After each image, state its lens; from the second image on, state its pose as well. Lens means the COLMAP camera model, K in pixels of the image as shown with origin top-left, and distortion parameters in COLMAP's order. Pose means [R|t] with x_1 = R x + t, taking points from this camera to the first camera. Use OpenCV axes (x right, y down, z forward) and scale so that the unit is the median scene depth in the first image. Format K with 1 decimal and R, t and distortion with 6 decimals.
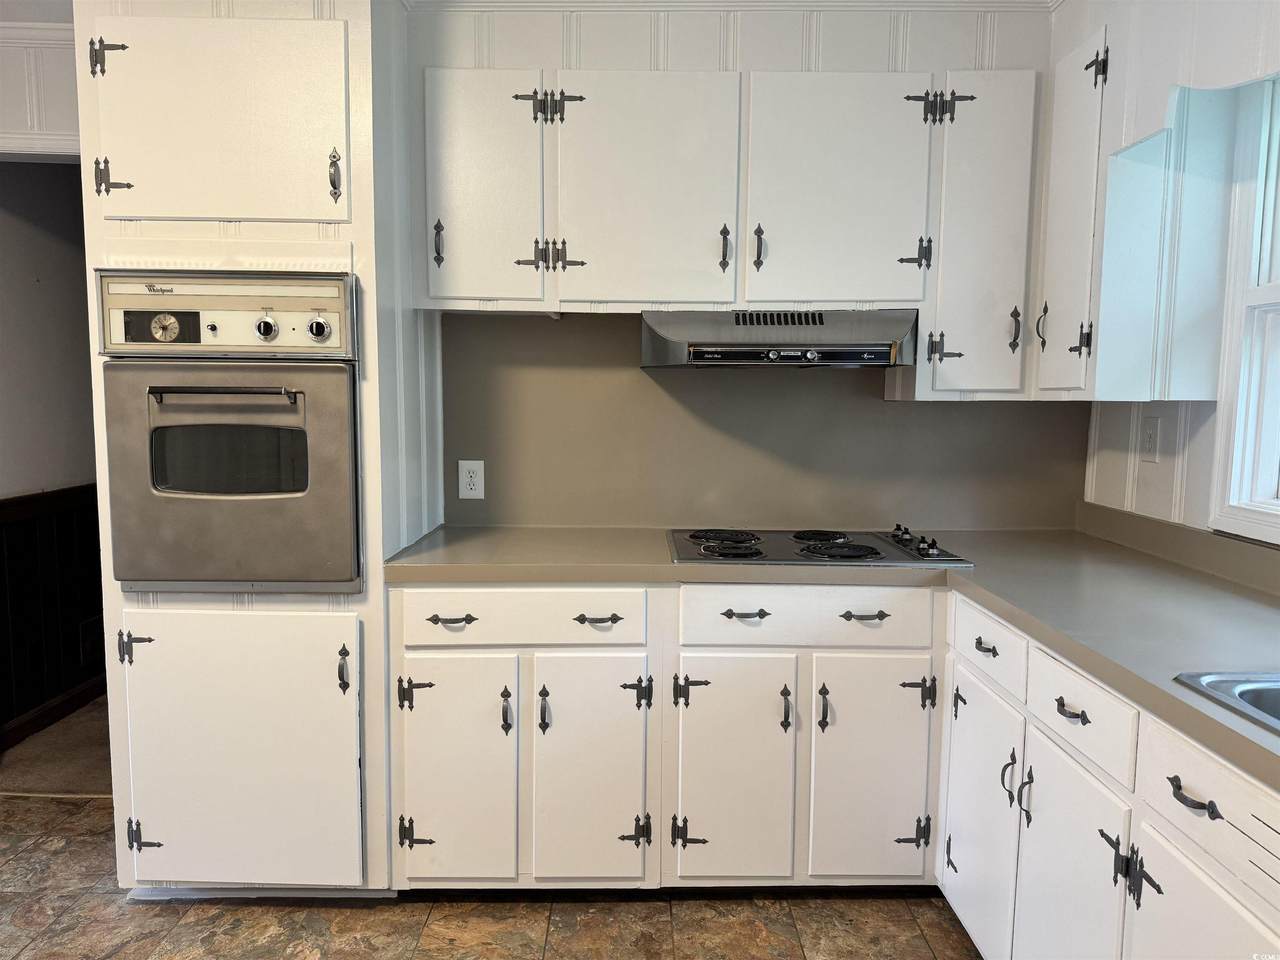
lens RADIAL K [[907.9, 0, 640.0], [0, 907.9, 480.0], [0, 0, 1]] dist [0.128078, -0.156378]
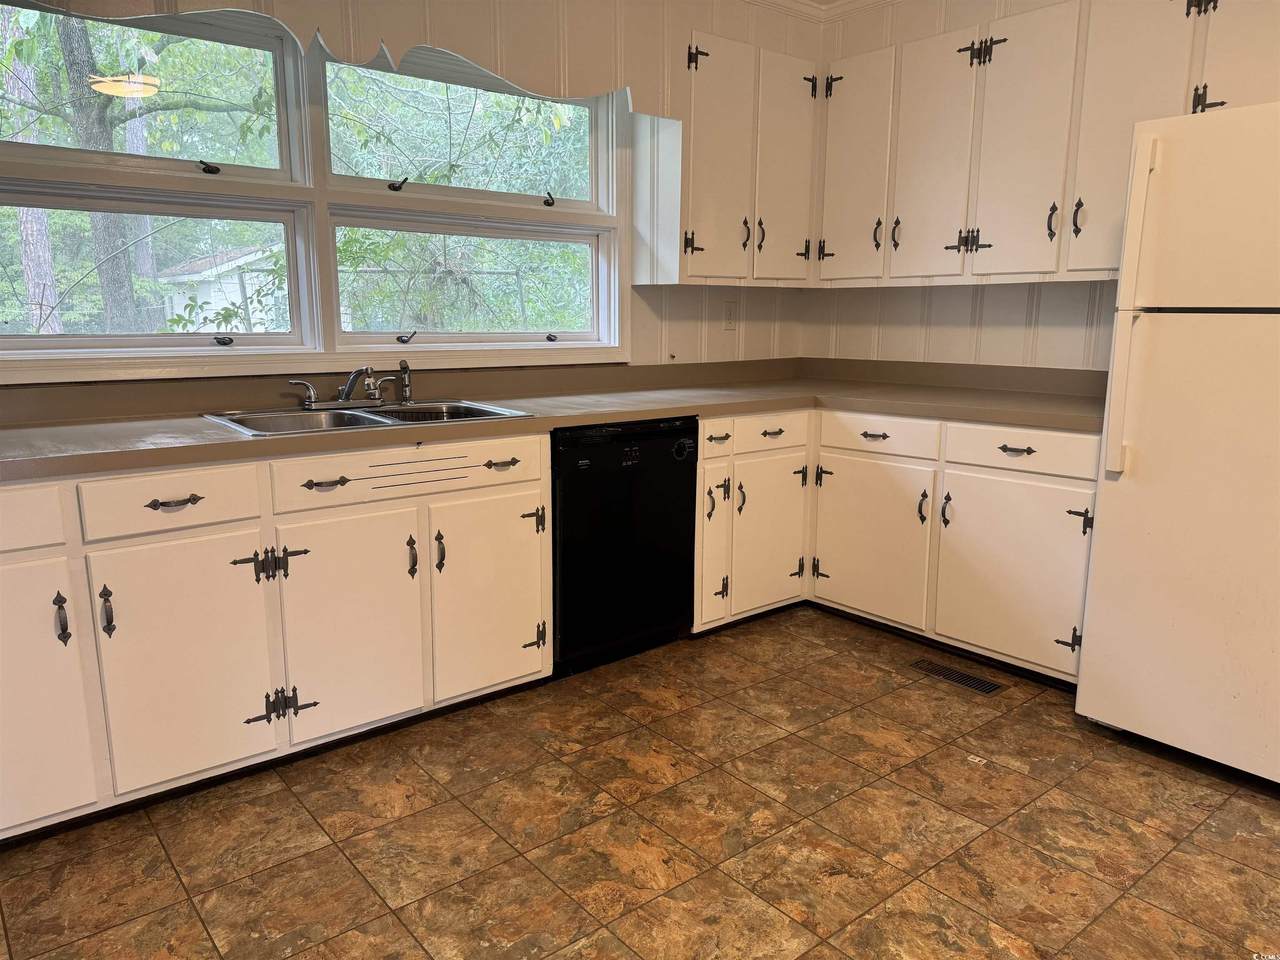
lens RADIAL K [[923.2, 0, 640.0], [0, 923.2, 480.0], [0, 0, 1]] dist [0.004444, 0.001351]
pose [[-0.626204, -0.159615, 0.763146, -0.656668], [0.058730, 0.966382, 0.250314, -0.047733], [-0.777444, 0.201567, -0.595778, 0.902351]]
